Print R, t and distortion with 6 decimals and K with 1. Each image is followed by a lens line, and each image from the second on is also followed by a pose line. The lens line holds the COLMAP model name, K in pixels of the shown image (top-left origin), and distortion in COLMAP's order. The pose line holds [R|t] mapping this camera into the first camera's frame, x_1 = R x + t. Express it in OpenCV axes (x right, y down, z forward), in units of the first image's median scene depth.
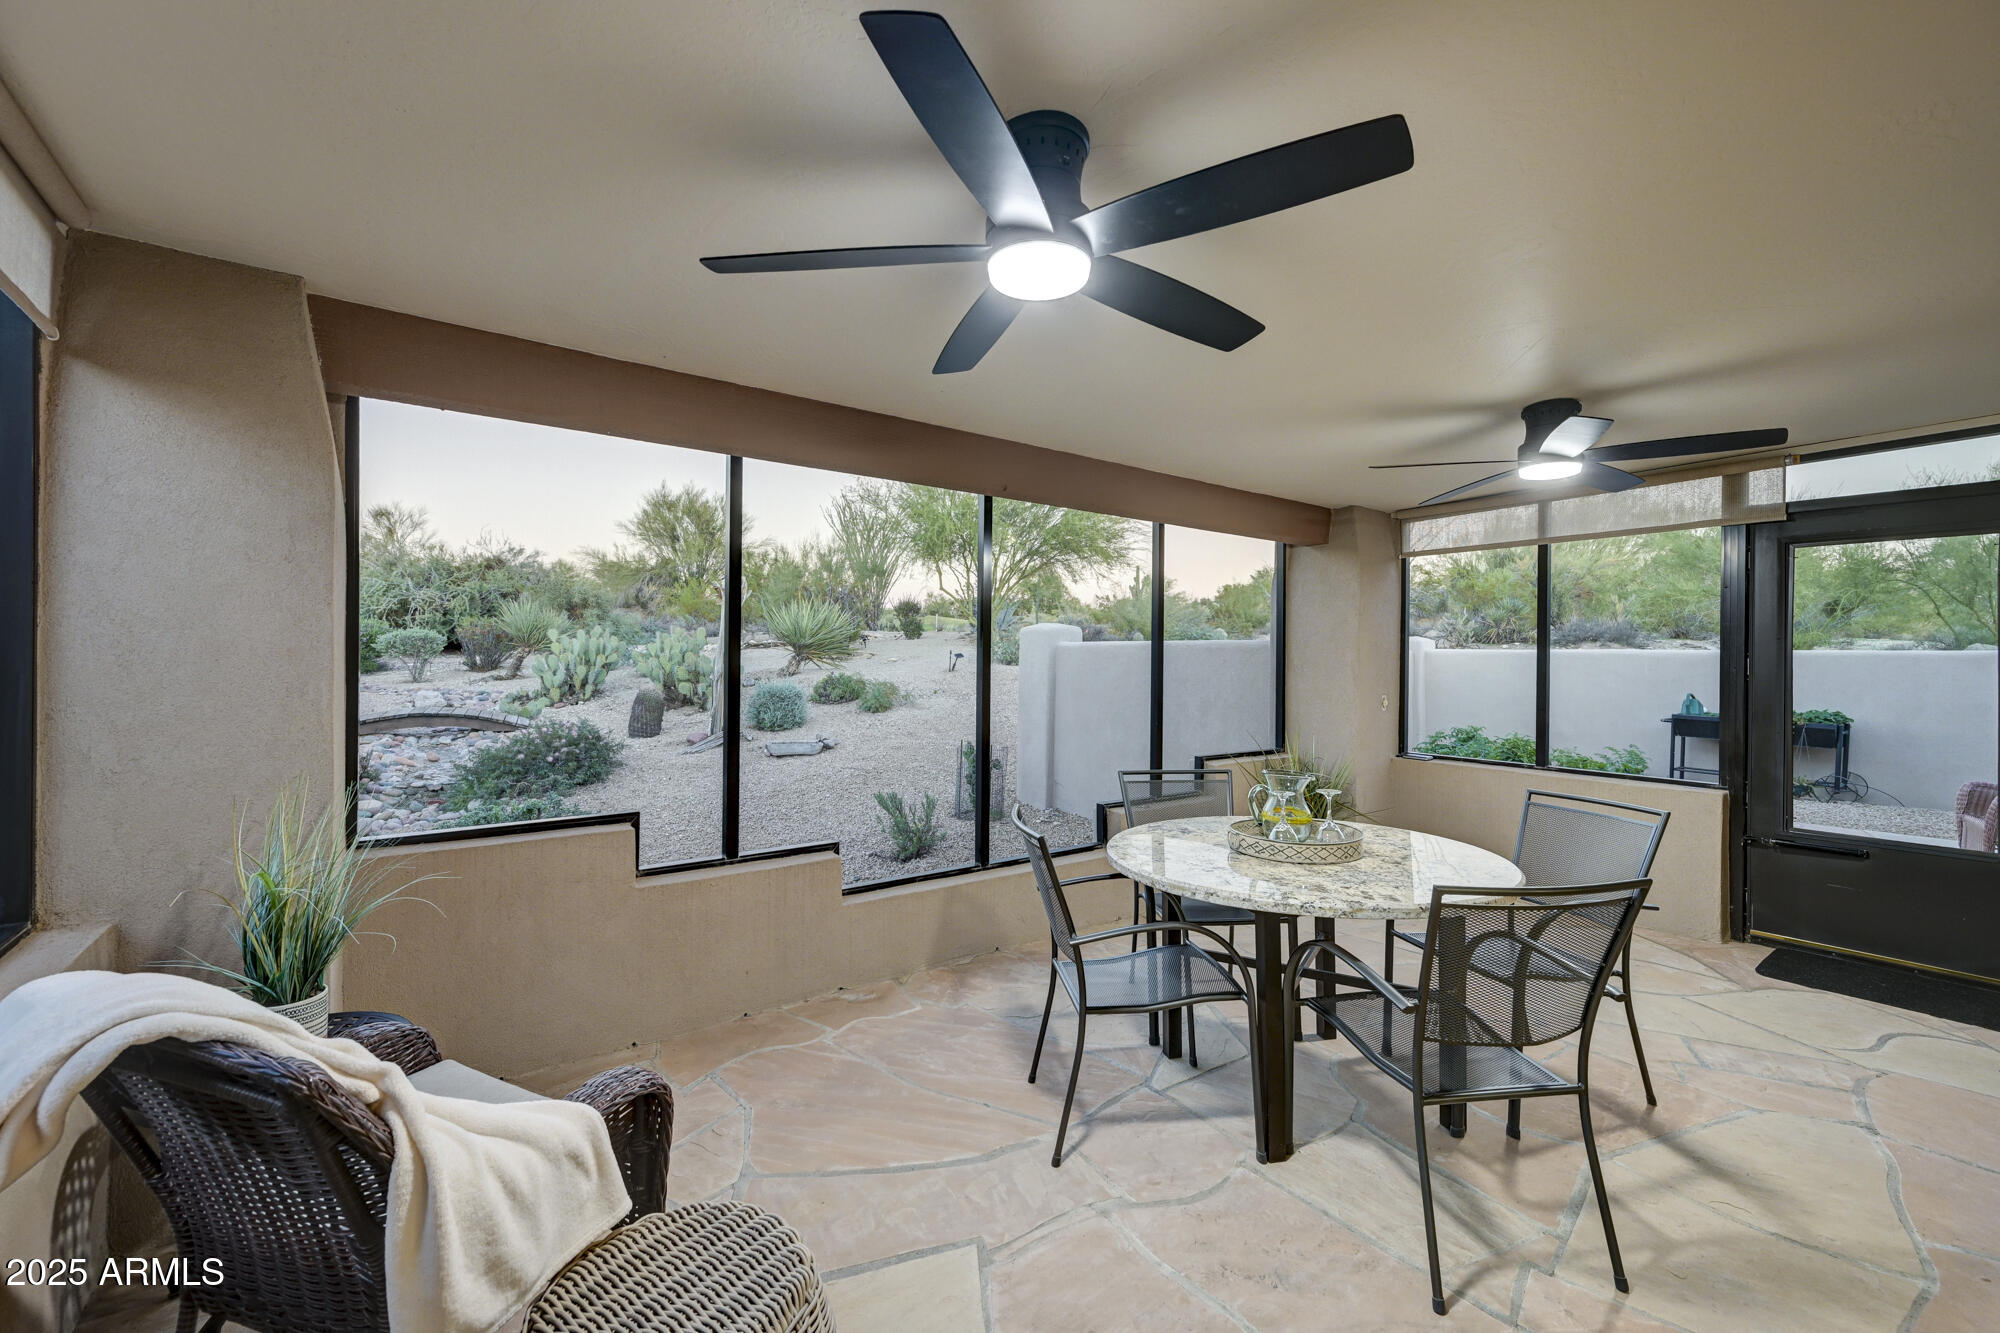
lens RADIAL K [[785.1, 0, 971.2], [0, 785.1, 654.9], [0, 0, 1]] dist [0.008545, 0.002006]
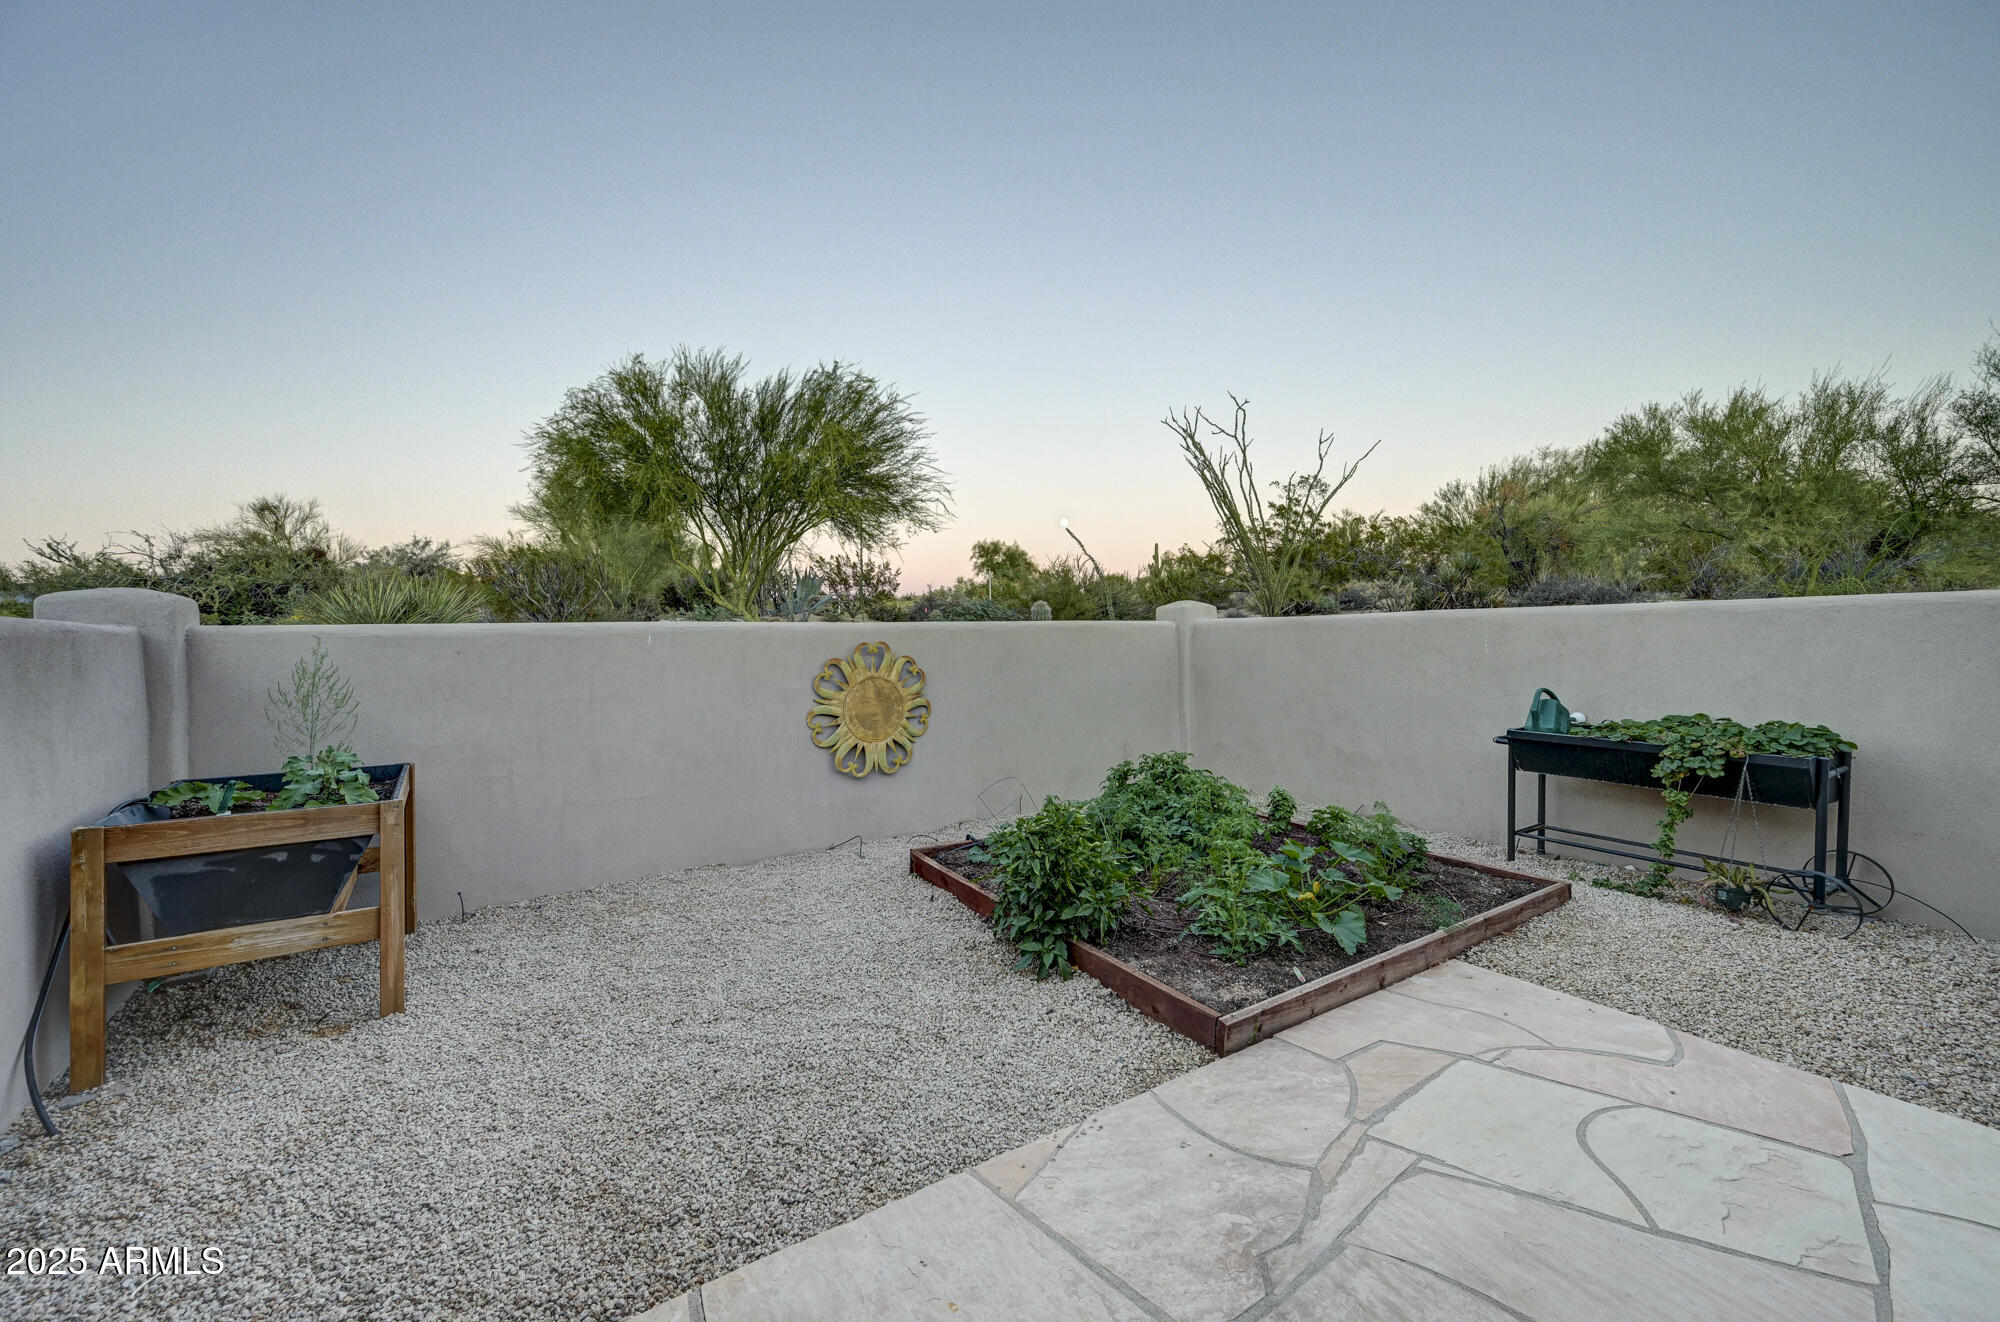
lens RADIAL K [[764.1, 0, 974.7], [0, 764.1, 649.5], [0, 0, 1]] dist [0.003340, 0.000407]
pose [[0.997578, -0.025034, -0.064893, 0.250591], [0.025919, 0.999582, 0.012833, 0.002704], [0.064544, -0.014484, 0.997810, 0.208182]]
